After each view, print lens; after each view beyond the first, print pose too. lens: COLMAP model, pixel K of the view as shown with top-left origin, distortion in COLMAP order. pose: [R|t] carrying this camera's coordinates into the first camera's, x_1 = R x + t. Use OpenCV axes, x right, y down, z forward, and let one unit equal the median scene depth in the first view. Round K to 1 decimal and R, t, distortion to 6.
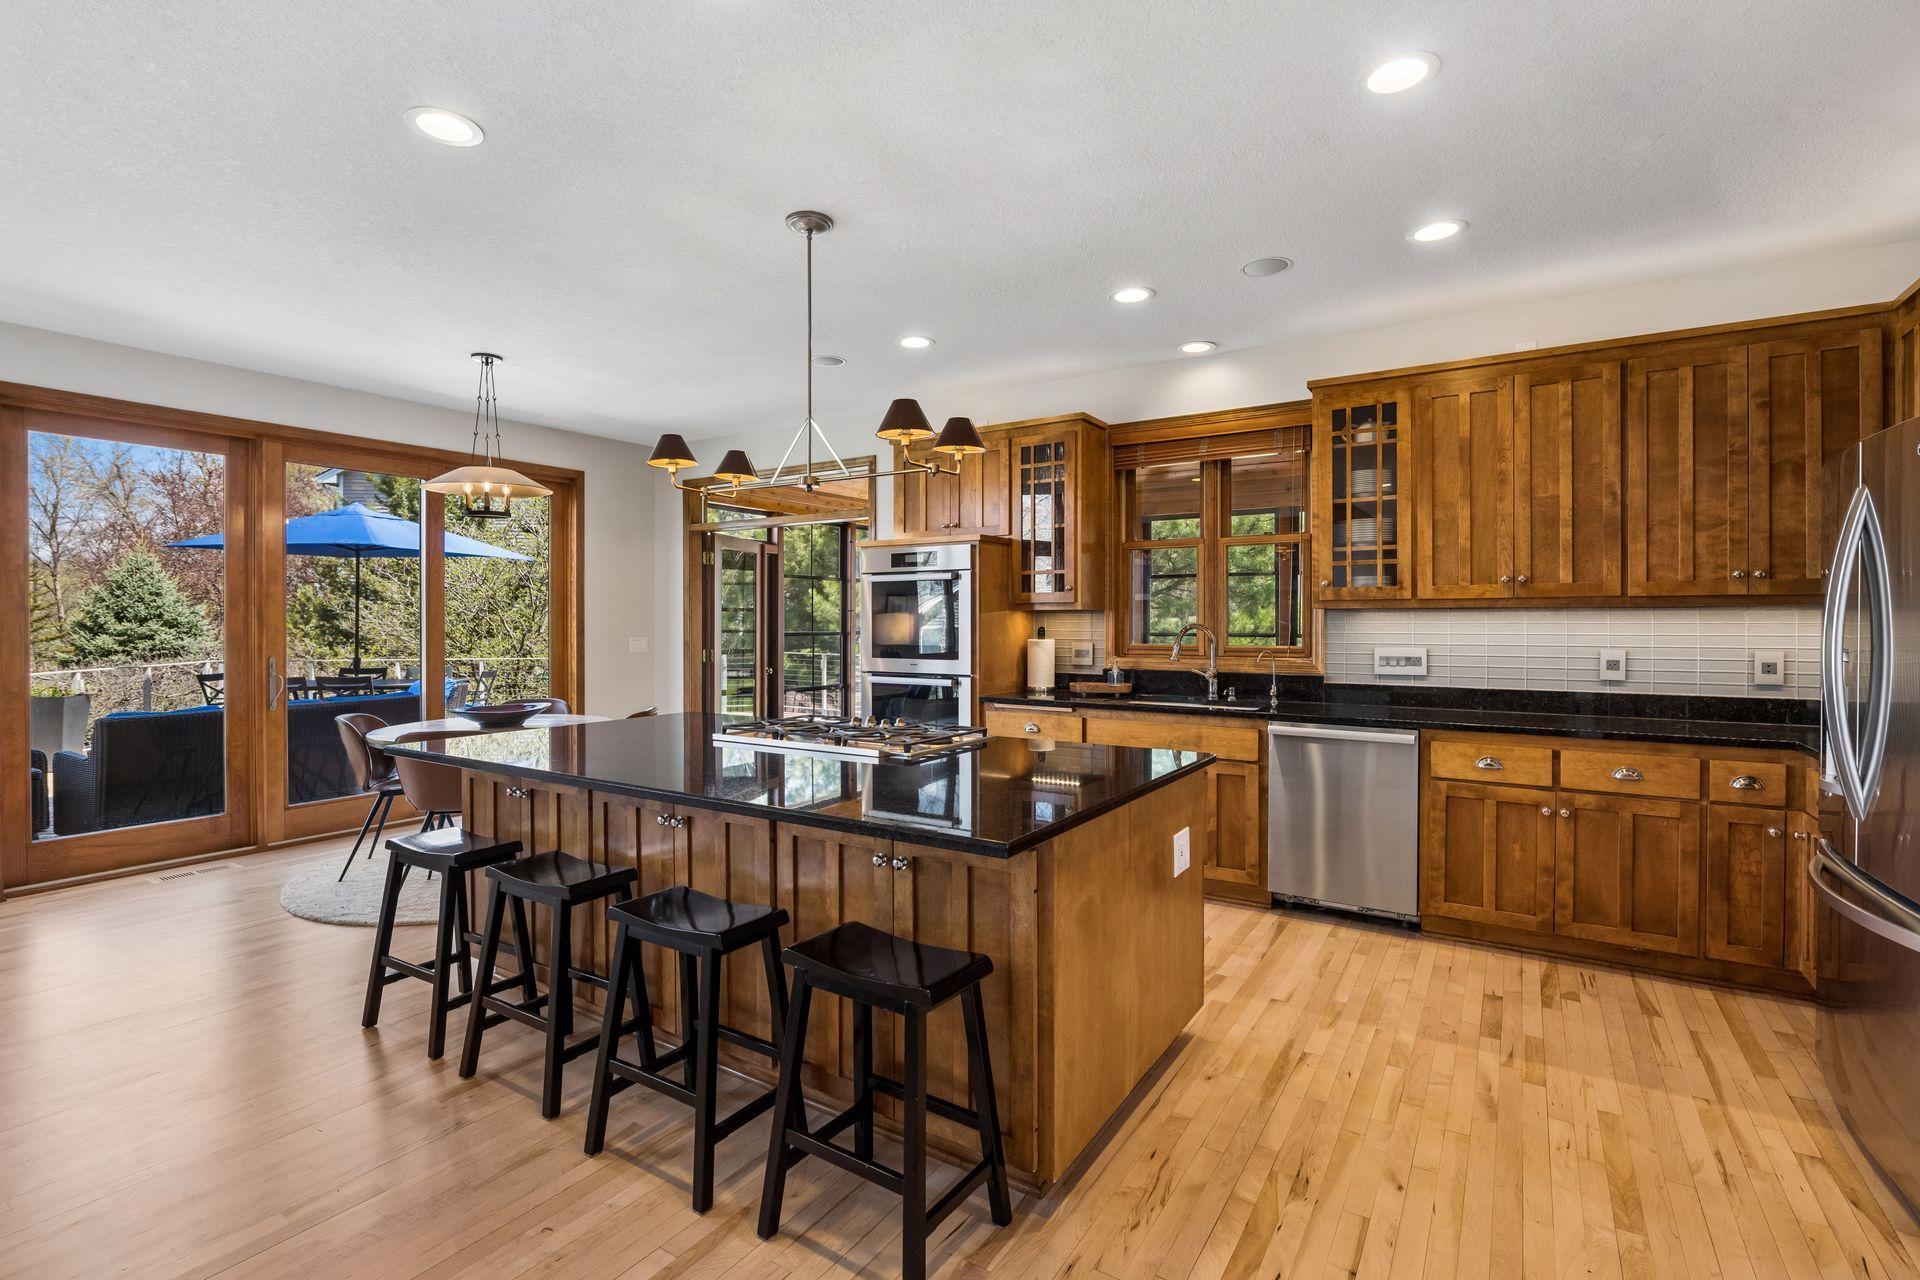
lens RADIAL K [[842.4, 0, 965.5], [0, 842.4, 633.8], [0, 0, 1]] dist [-0.012138, -0.000701]
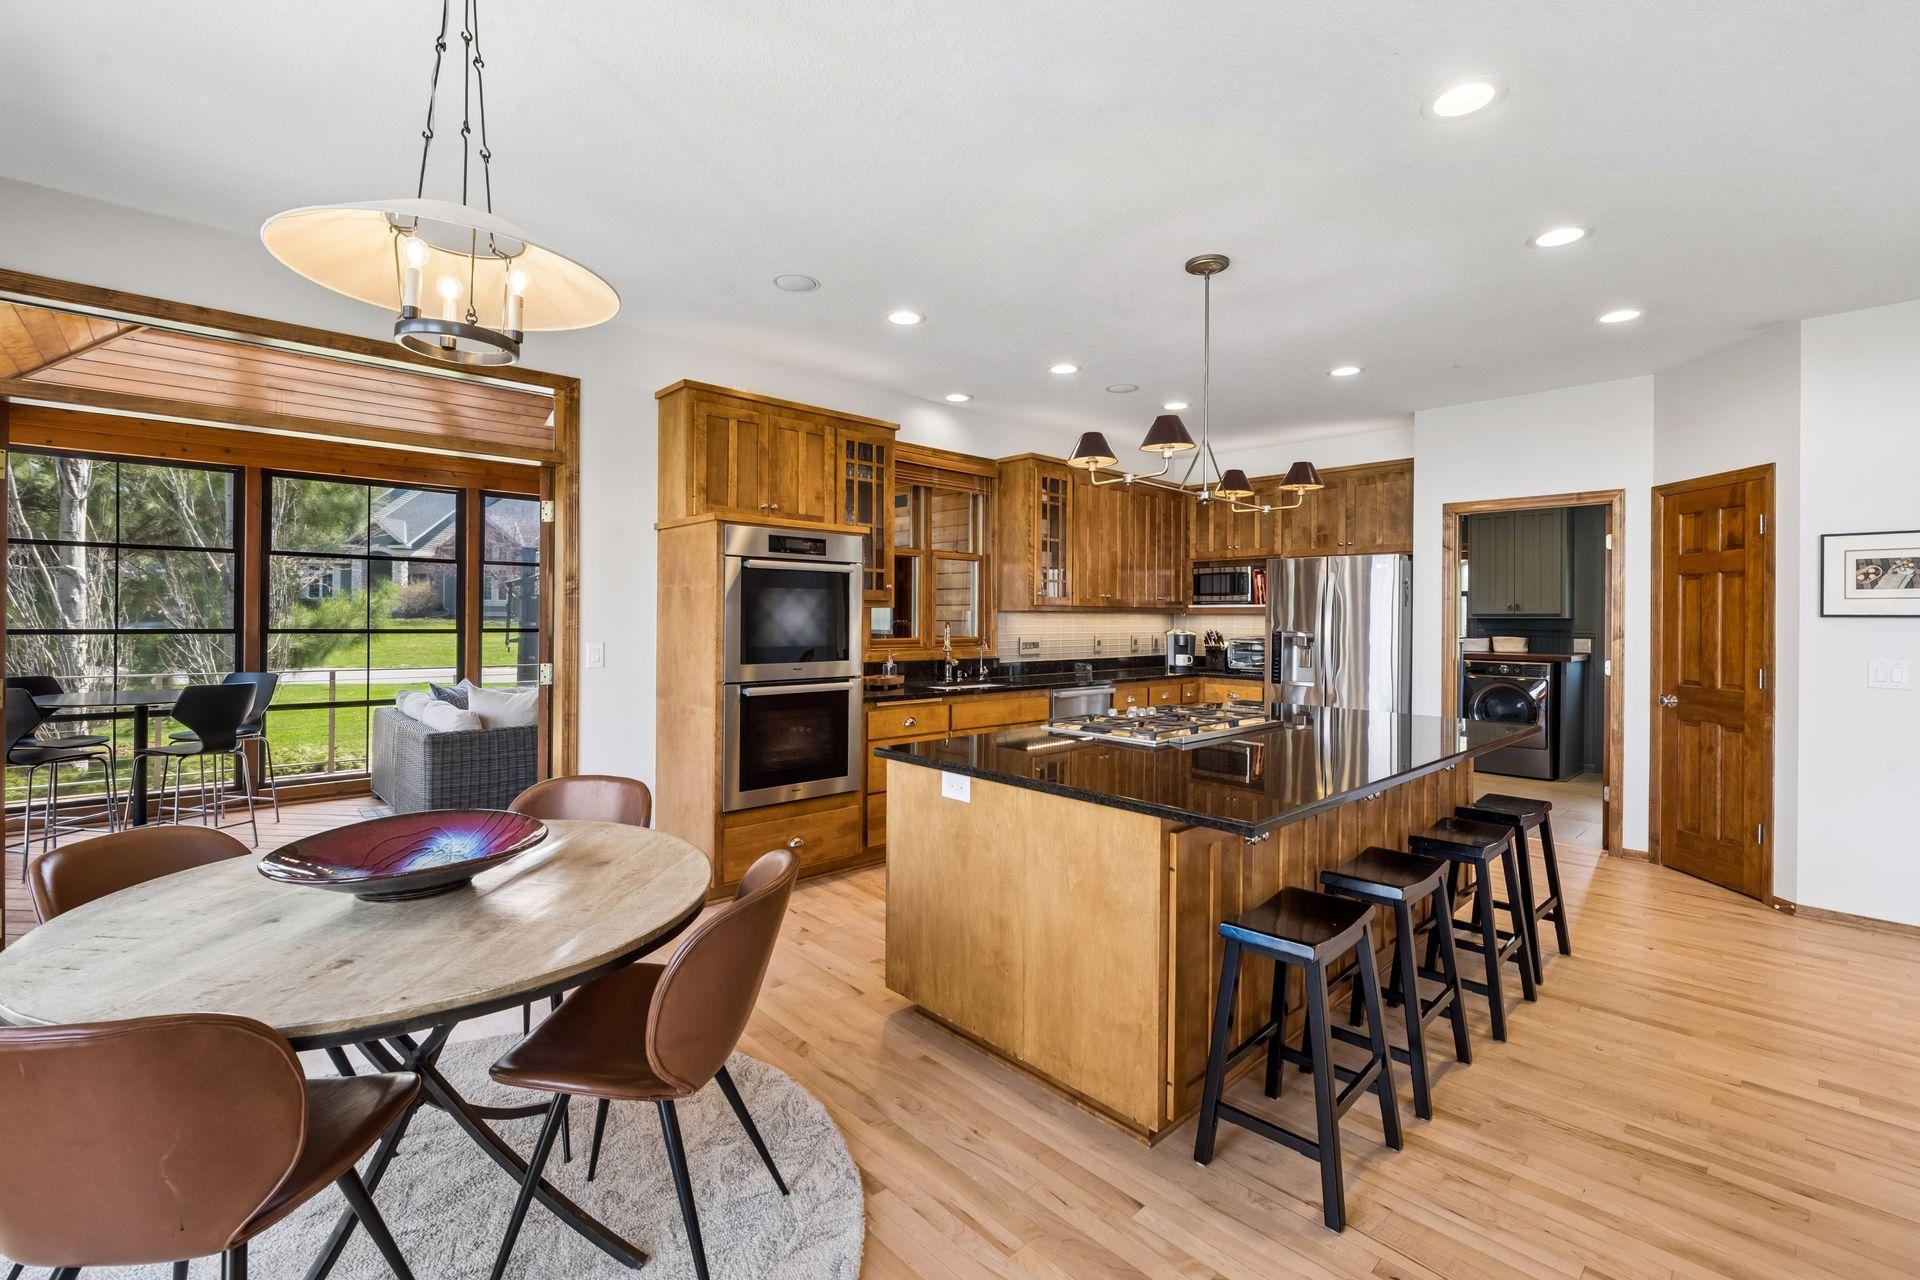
lens RADIAL K [[842.4, 0, 964.5], [0, 842.4, 628.2], [0, 0, 1]] dist [-0.012138, -0.000701]
pose [[0.248659, -0.011081, 0.968528, -1.114362], [0.004989, 0.999936, 0.010160, -0.016754], [-0.968578, 0.002306, 0.248698, 0.823125]]
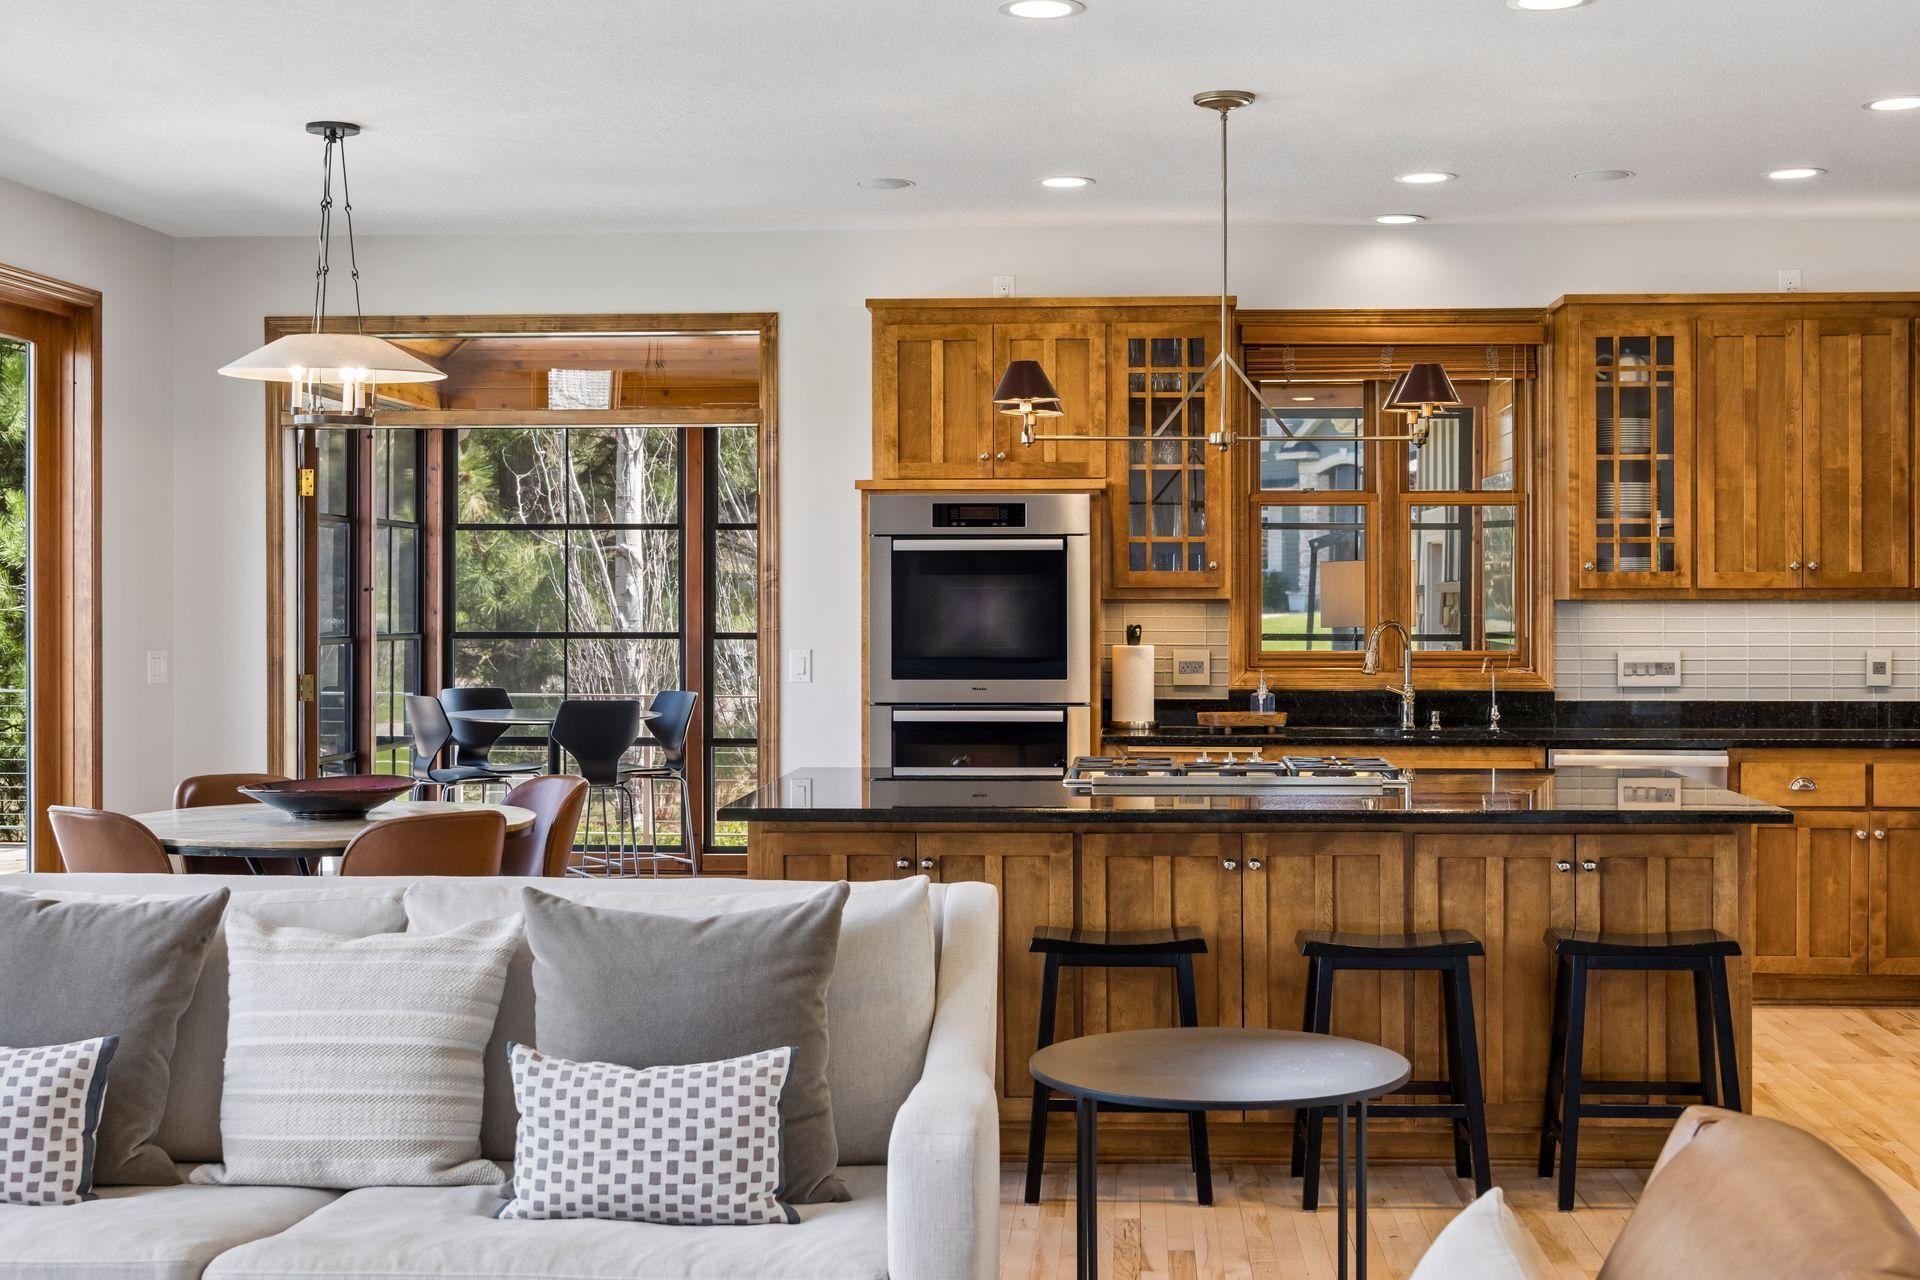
lens RADIAL K [[2337.3, 0, 956.6], [0, 2337.3, 639.8], [0, 0, 1]] dist [-0.005446, 0.000000]
pose [[0.877378, -0.010155, 0.479692, -1.163412], [0.007877, 0.999946, 0.006762, -0.013771], [-0.479735, -0.002155, 0.877411, -0.613561]]
